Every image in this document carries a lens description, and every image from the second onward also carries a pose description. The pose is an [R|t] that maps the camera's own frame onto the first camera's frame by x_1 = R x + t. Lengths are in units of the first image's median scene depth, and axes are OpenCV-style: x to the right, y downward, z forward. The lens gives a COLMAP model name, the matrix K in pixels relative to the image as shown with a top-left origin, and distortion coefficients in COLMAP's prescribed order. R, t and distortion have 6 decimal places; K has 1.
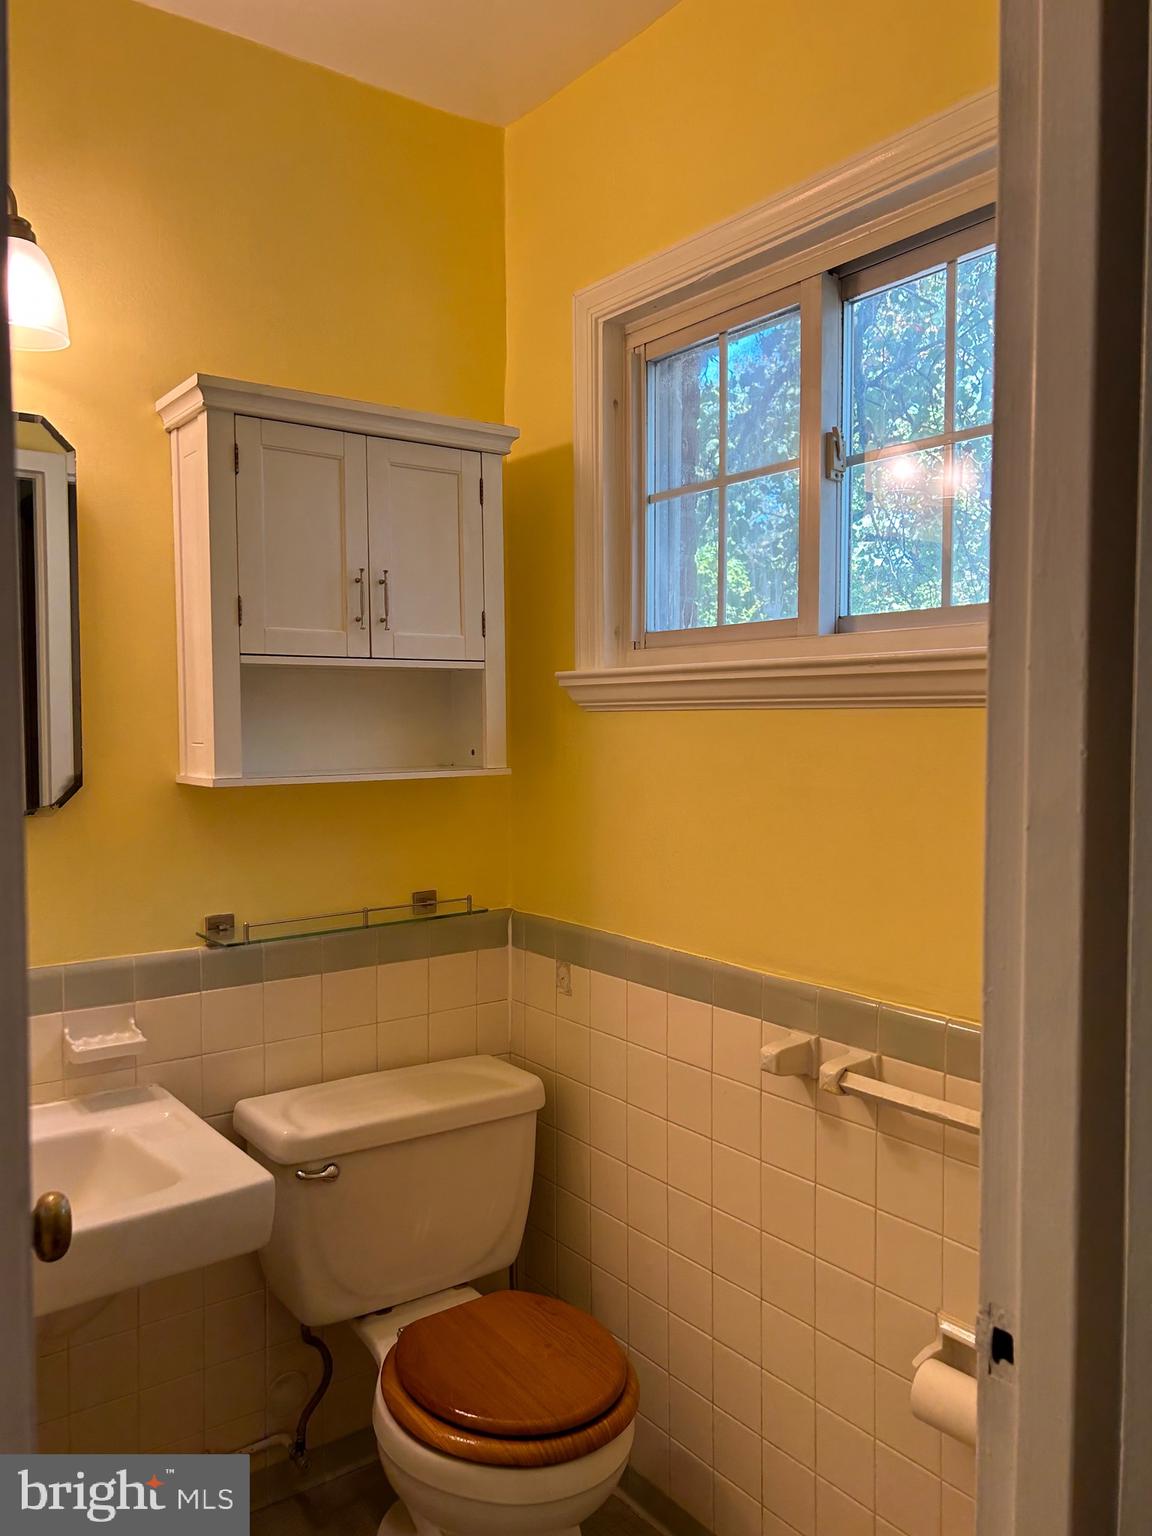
lens RADIAL K [[1152.9, 0, 581.9], [0, 1152.9, 770.5], [0, 0, 1]] dist [0.054486, -0.061804]
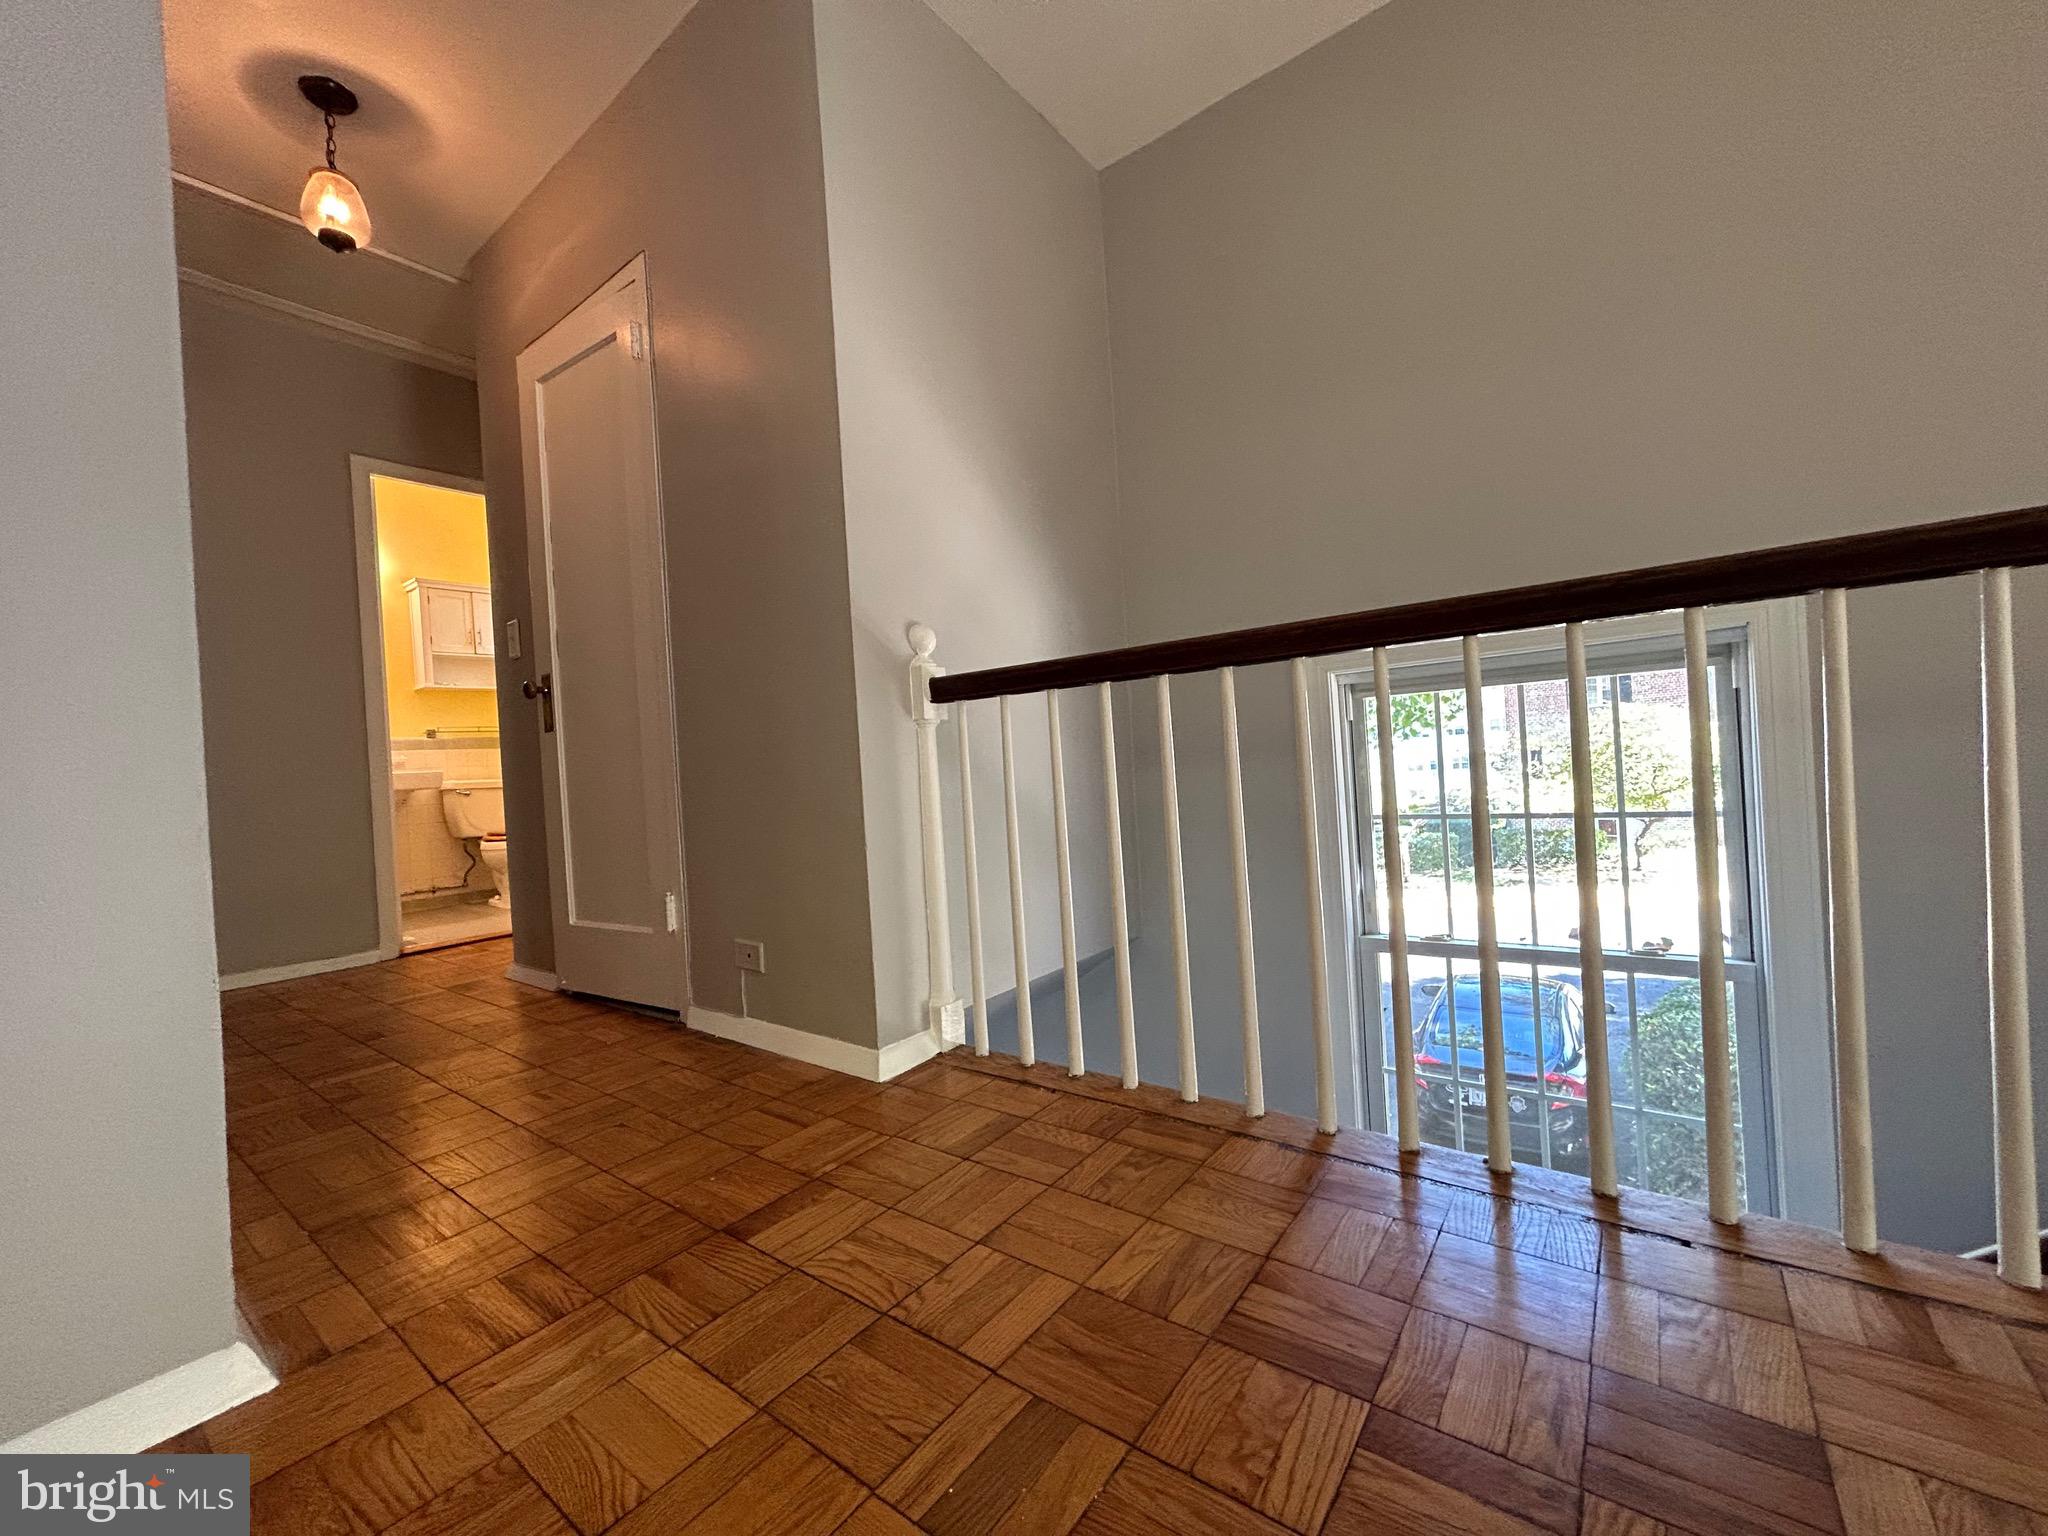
lens RADIAL K [[821.9, 0, 1015.9], [0, 821.9, 768.5], [0, 0, 1]] dist [-0.001566, 0.001328]
pose [[0.961117, -0.057909, 0.270002, 0.735102], [0.070091, 0.996902, -0.035688, 0.475871], [-0.267099, 0.053225, 0.962198, -1.918550]]
